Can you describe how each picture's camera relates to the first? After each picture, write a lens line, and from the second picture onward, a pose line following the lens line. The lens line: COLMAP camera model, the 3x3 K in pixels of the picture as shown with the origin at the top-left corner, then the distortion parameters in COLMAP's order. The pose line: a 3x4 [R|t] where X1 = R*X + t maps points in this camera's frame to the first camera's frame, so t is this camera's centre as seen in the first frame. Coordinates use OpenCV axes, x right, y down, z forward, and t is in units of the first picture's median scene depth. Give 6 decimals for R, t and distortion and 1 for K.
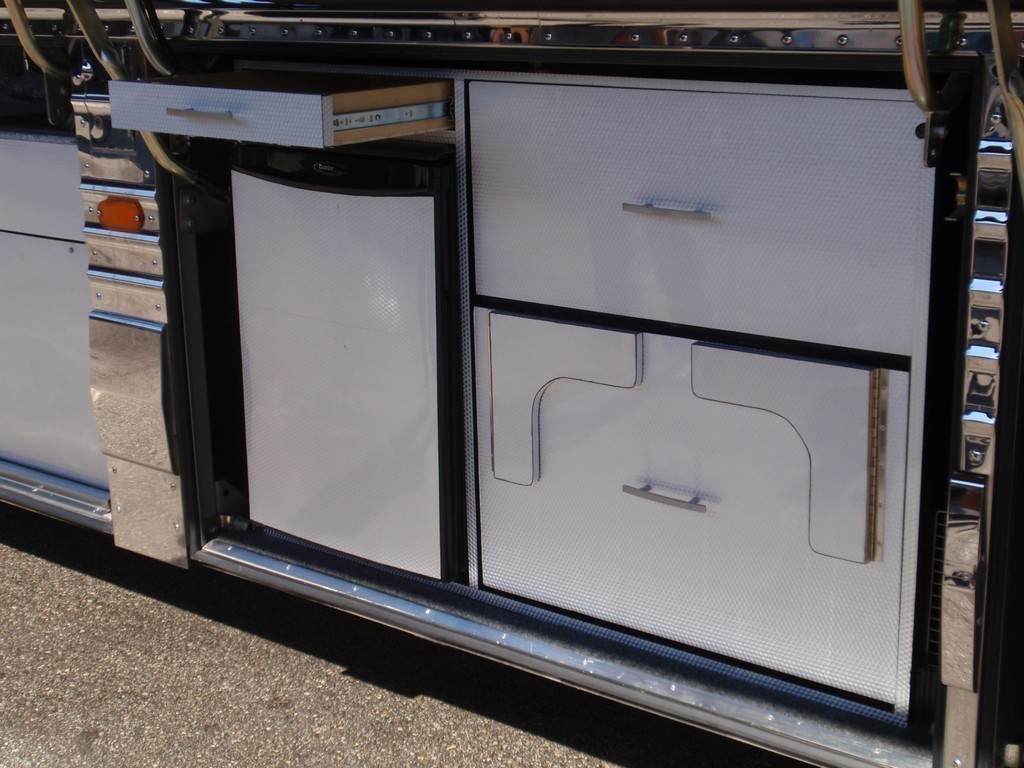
lens RADIAL K [[1567.7, 0, 495.9], [0, 1567.7, 397.2], [0, 0, 1]] dist [0.025549, -0.054903]
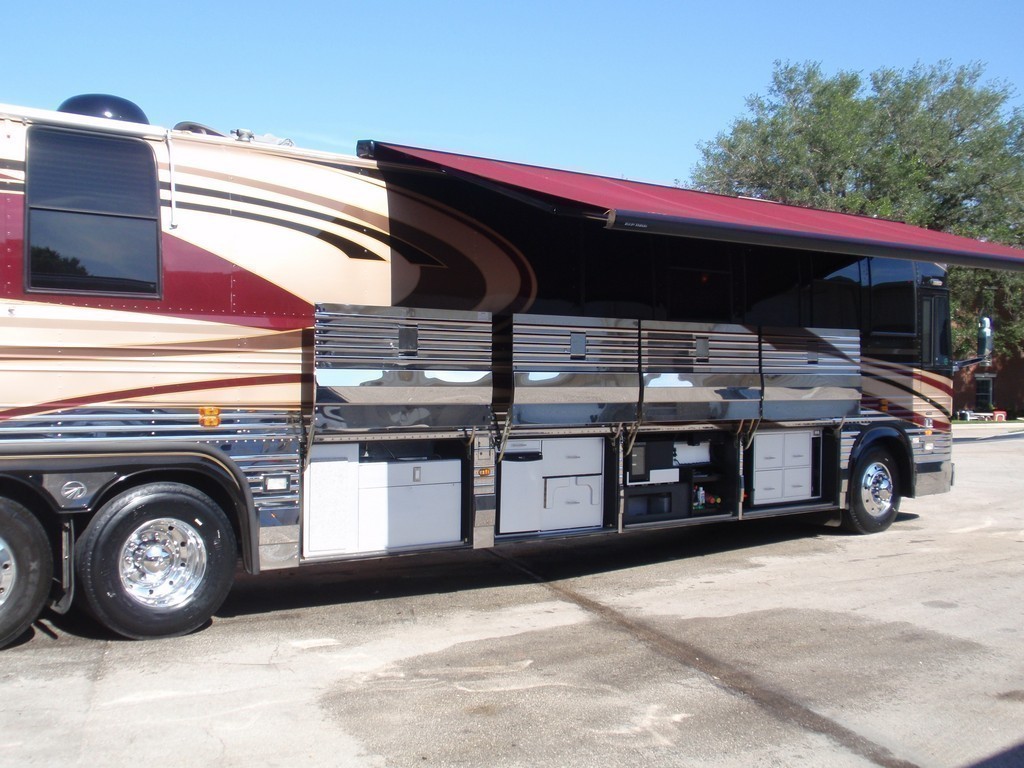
lens RADIAL K [[1101.0, 0, 498.4], [0, 1101.0, 390.5], [0, 0, 1]] dist [-0.022498, 0.001939]
pose [[0.255509, 0.009438, 0.966761, -3.655409], [0.243280, 0.967149, -0.073739, -0.103477], [-0.935698, 0.254035, 0.244819, 0.071032]]
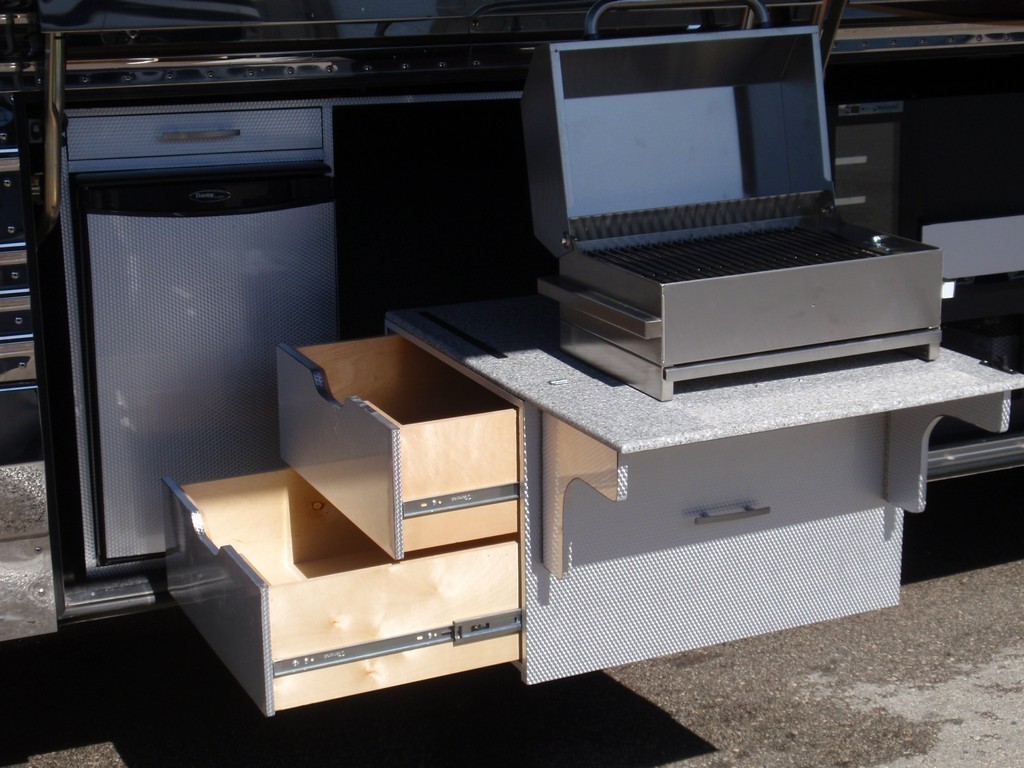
lens RADIAL K [[1831.8, 0, 497.9], [0, 1831.8, 399.4], [0, 0, 1]] dist [0.028891, 0.008262]
pose [[0.443329, -0.192815, 0.875375, -1.130821], [0.251891, 0.964035, 0.084775, -0.061155], [-0.860238, 0.182916, 0.475953, 0.215134]]
